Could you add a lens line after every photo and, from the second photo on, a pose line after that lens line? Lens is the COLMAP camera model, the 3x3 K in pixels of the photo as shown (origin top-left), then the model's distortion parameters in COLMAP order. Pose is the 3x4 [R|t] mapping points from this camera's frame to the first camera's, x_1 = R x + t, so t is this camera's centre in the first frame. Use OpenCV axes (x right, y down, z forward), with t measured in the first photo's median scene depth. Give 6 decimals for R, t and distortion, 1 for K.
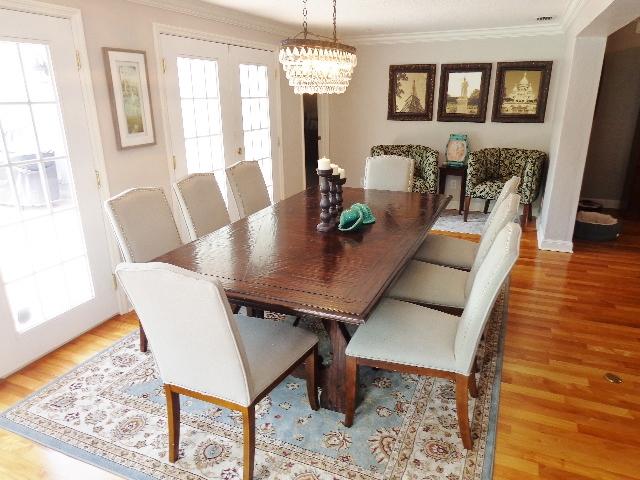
lens RADIAL K [[454.1, 0, 321.0], [0, 454.1, 240.6], [0, 0, 1]] dist [0.001490, 0.009727]
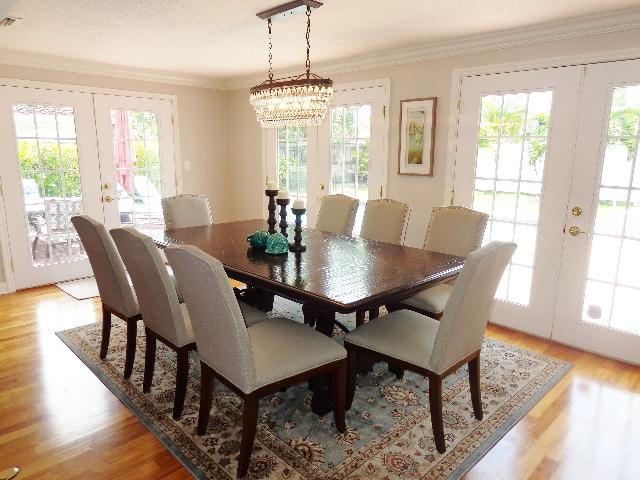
lens RADIAL K [[454.1, 0, 320.7], [0, 454.1, 240.3], [0, 0, 1]] dist [0.001490, 0.009727]
pose [[-0.386535, 0.173194, -0.905867, 0.851333], [-0.308207, 0.901483, 0.303869, -0.349893], [0.869252, 0.396651, -0.295076, 1.239127]]
